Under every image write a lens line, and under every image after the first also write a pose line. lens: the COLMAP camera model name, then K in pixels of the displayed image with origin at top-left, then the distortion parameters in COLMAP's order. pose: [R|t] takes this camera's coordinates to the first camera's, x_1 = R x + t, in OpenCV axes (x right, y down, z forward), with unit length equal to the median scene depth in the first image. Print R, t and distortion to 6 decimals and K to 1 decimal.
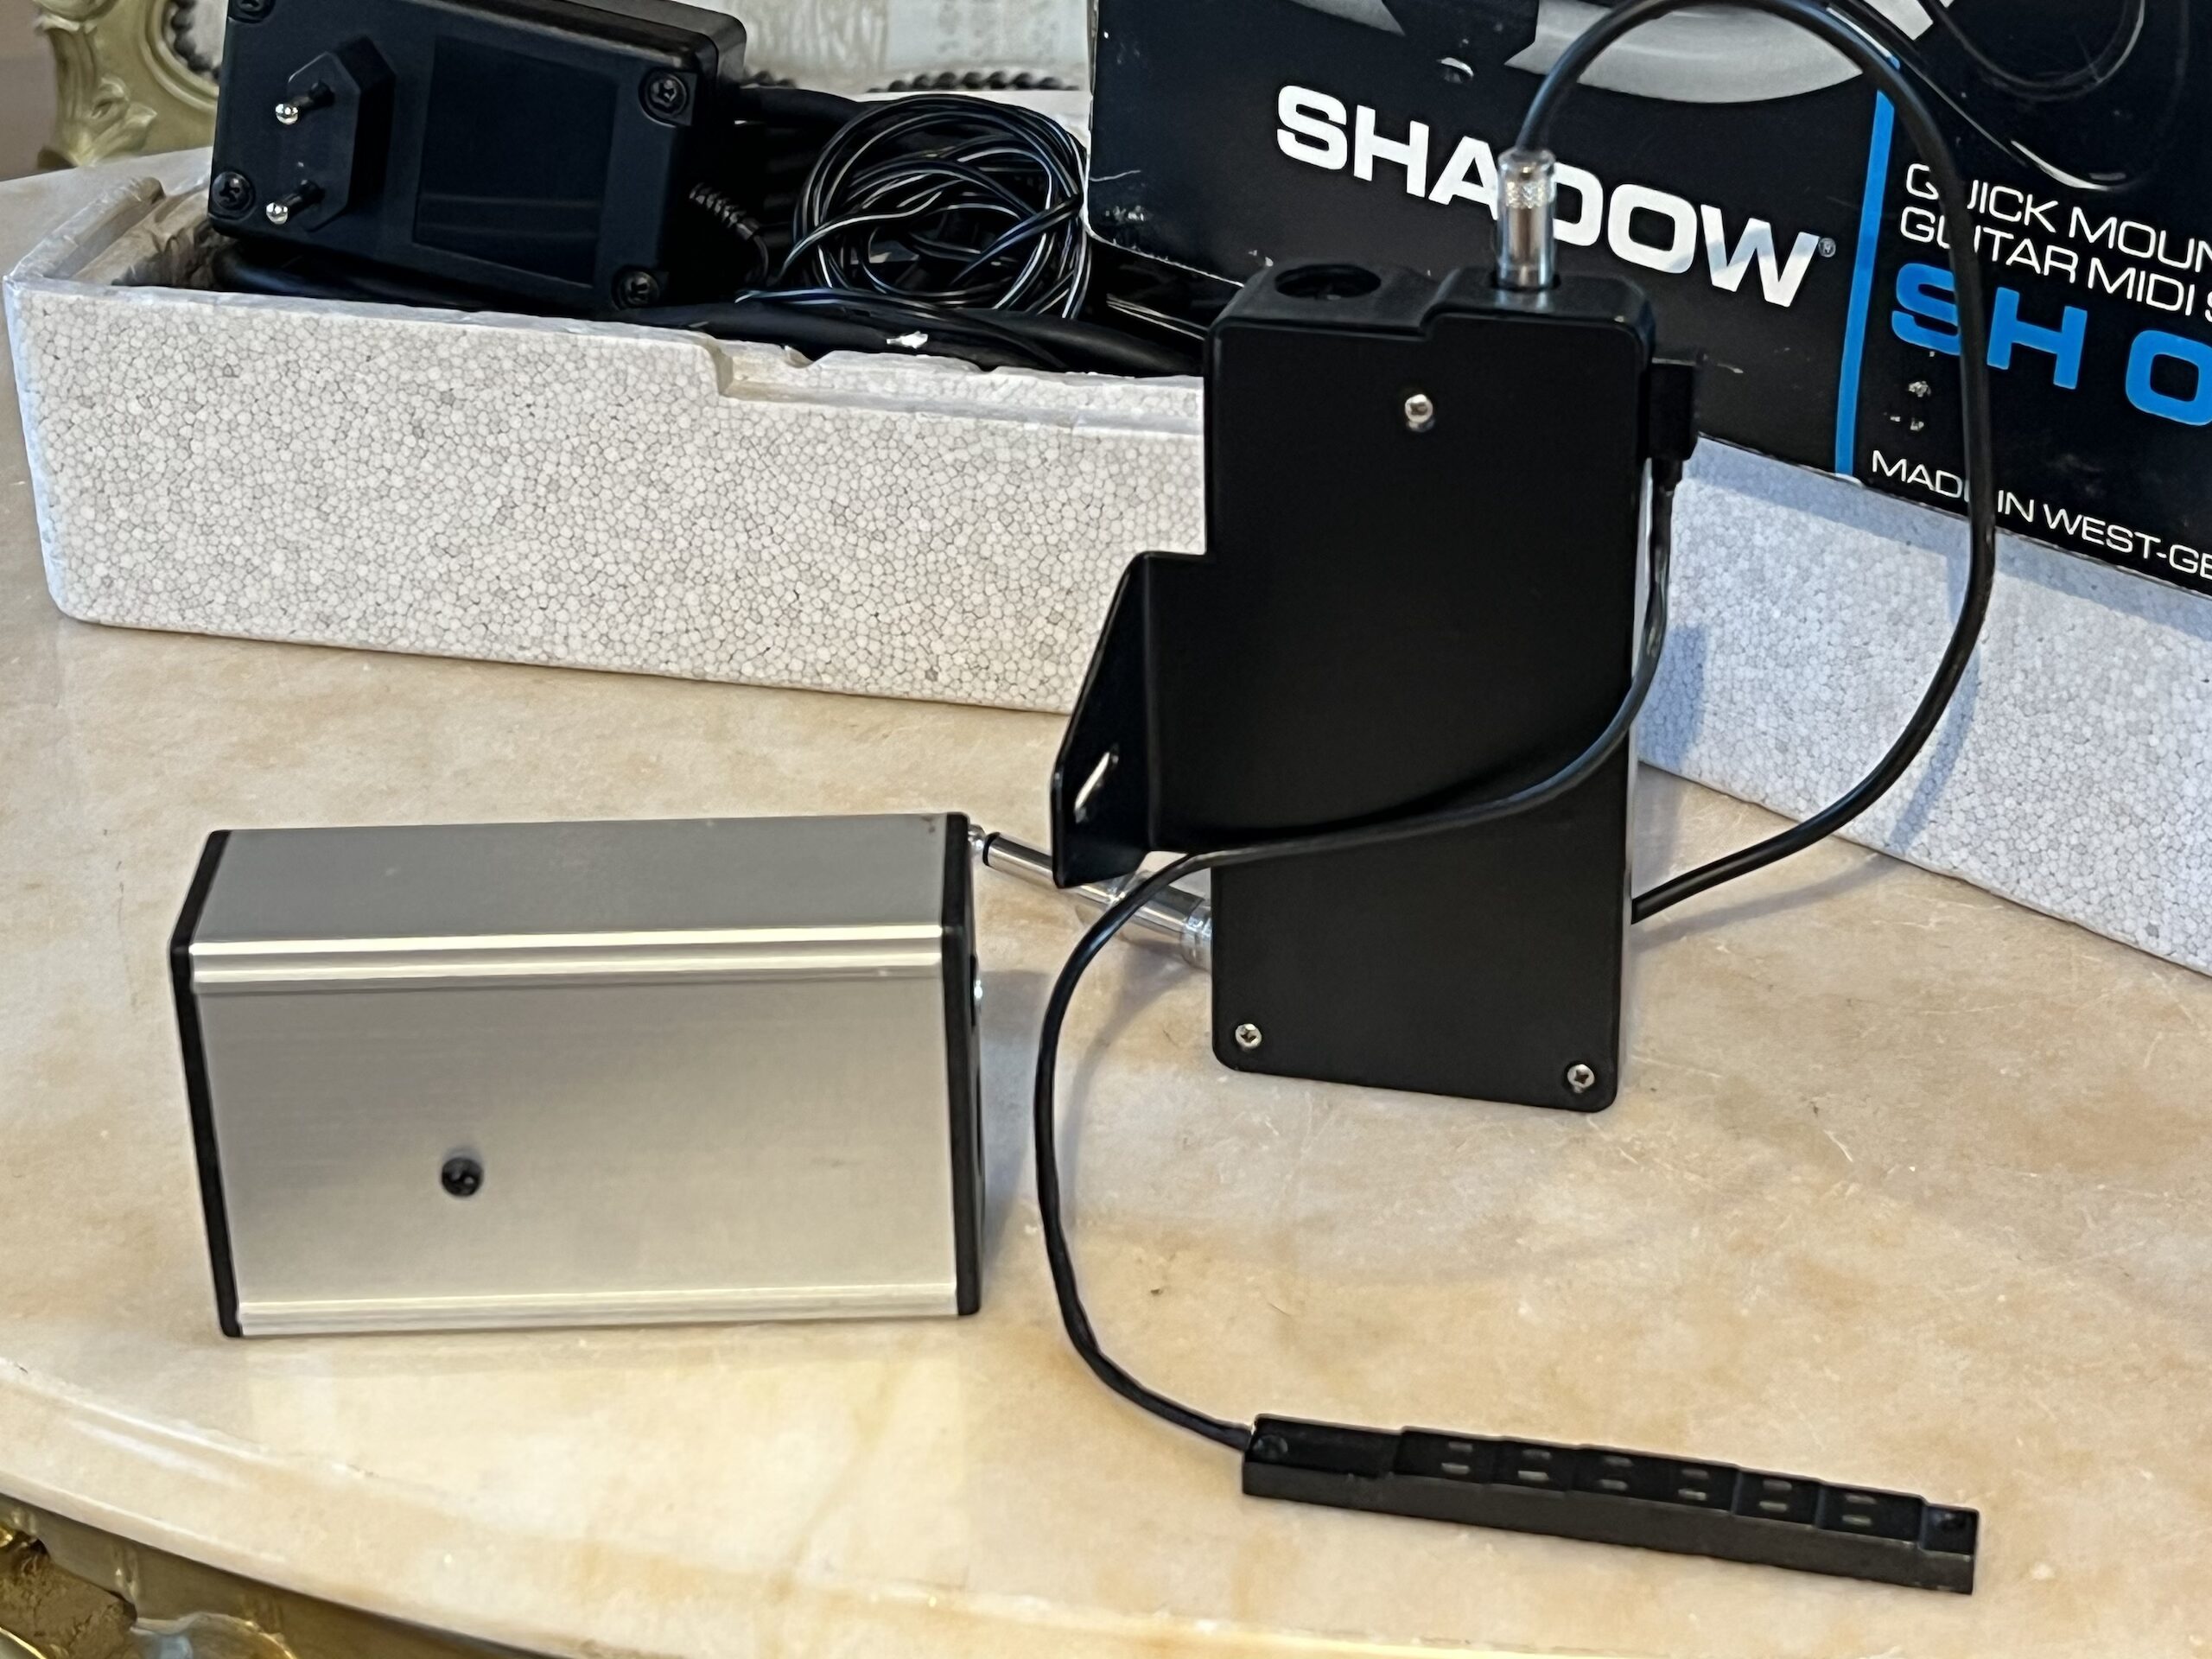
lens RADIAL K [[4514.6, 0, 1106.0], [0, 4514.6, 829.5], [0, 0, 1]] dist [0.263285, -1.042061]
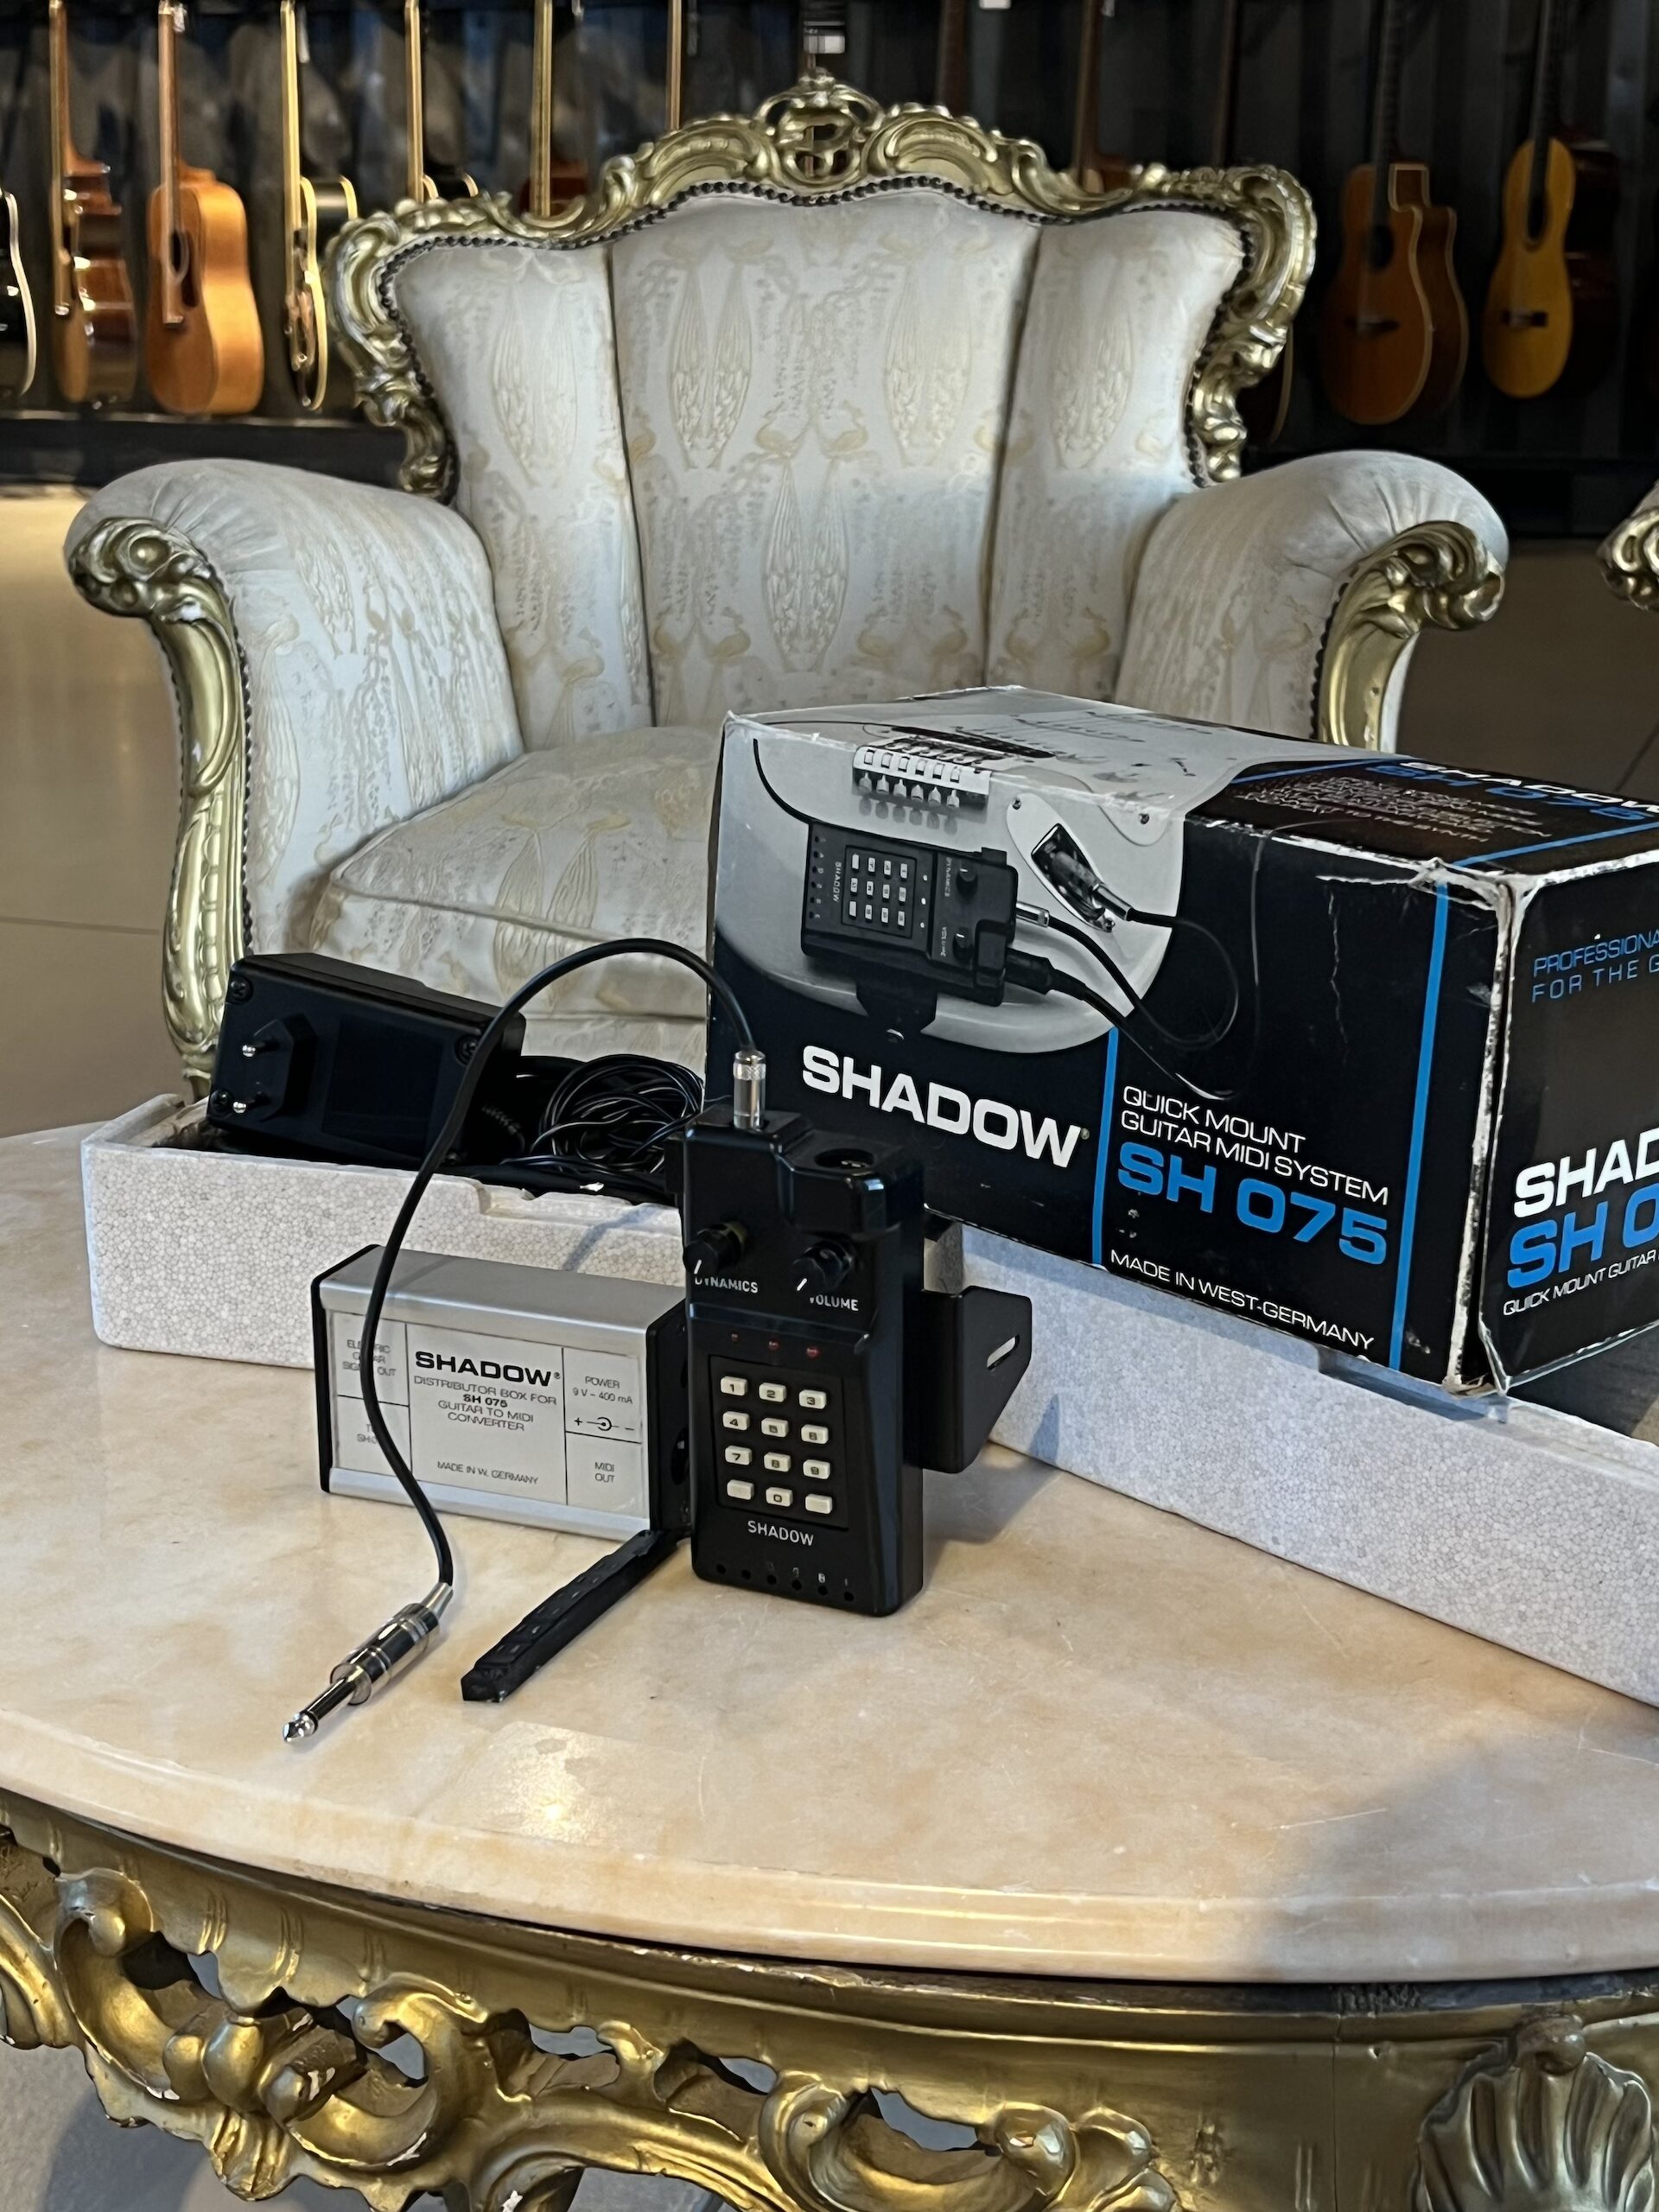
lens RADIAL K [[3240.6, 0, 816.1], [0, 3240.6, 1104.3], [0, 0, 1]] dist [0.241274, -0.993236]
pose [[0.997865, 0.035147, -0.055049, 0.114069], [-0.045107, 0.980419, -0.191685, 0.099121], [0.047234, 0.193759, 0.979911, -0.222790]]
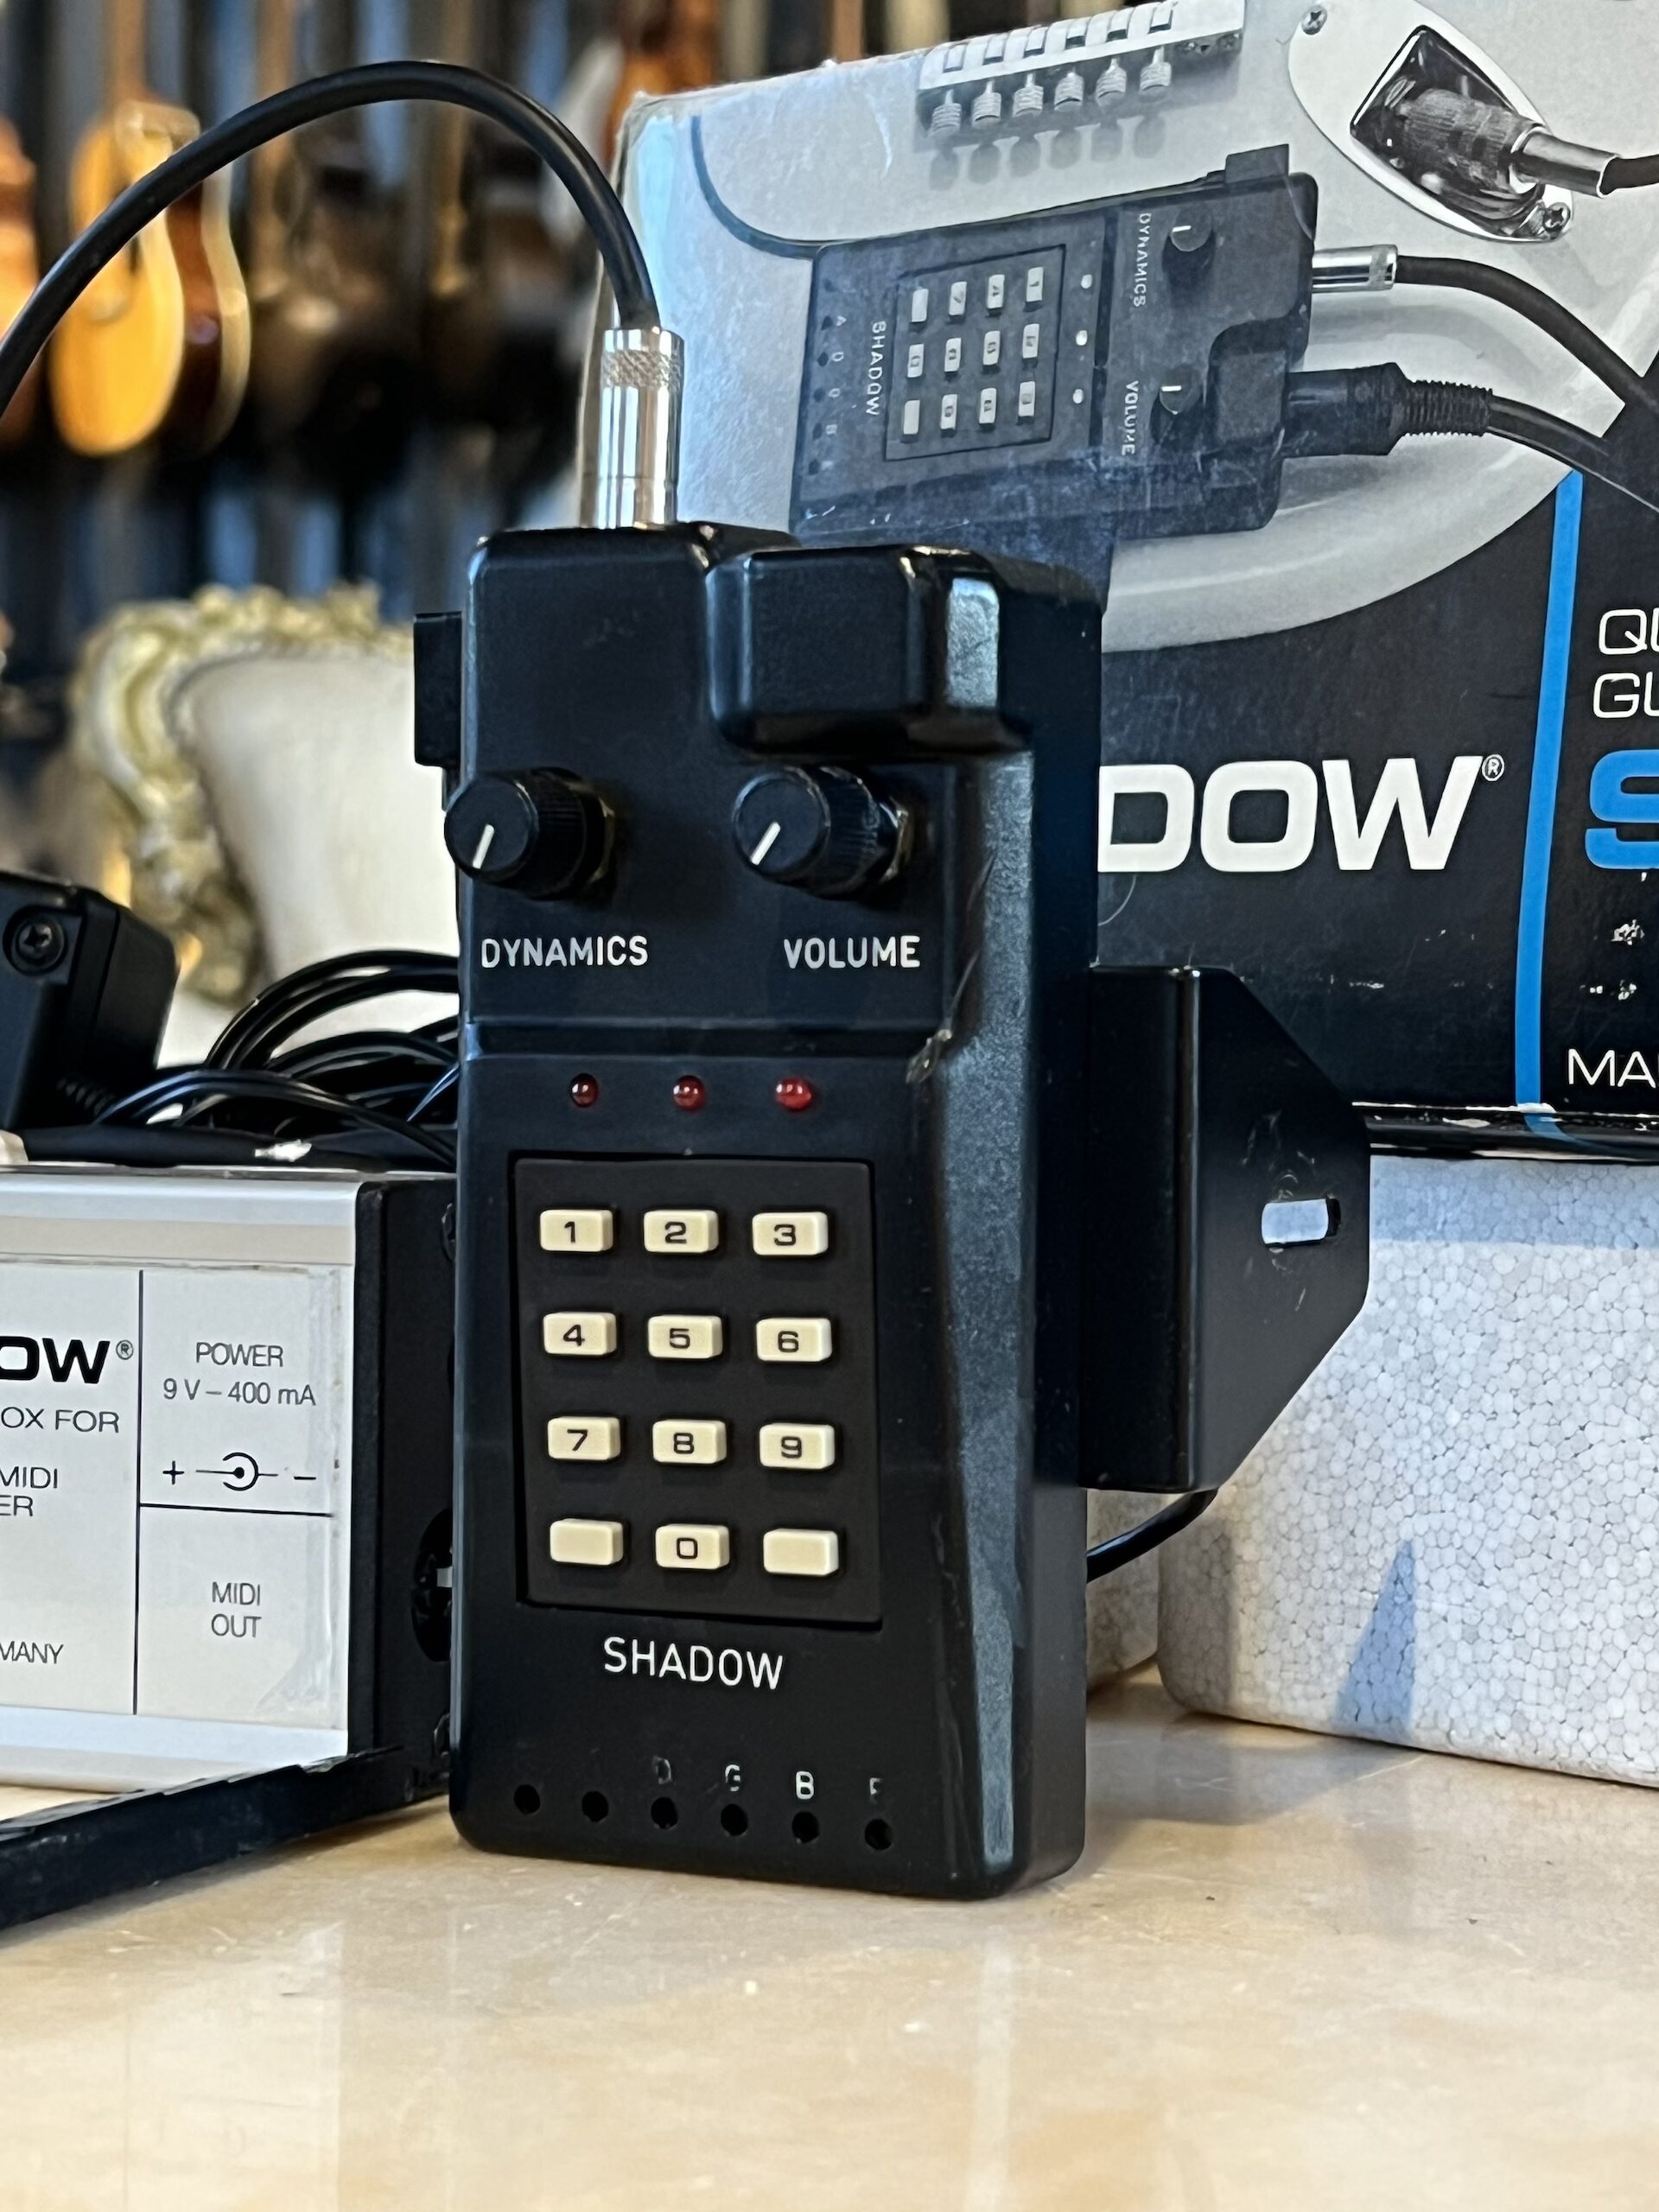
lens RADIAL K [[4514.6, 0, 837.6], [0, 4514.6, 1106.6], [0, 0, 1]] dist [0.263285, -1.042061]
pose [[0.997237, 0.037717, -0.064005, 0.096832], [-0.062803, 0.888224, -0.455097, 0.224006], [0.039685, 0.457859, 0.888138, 0.371169]]
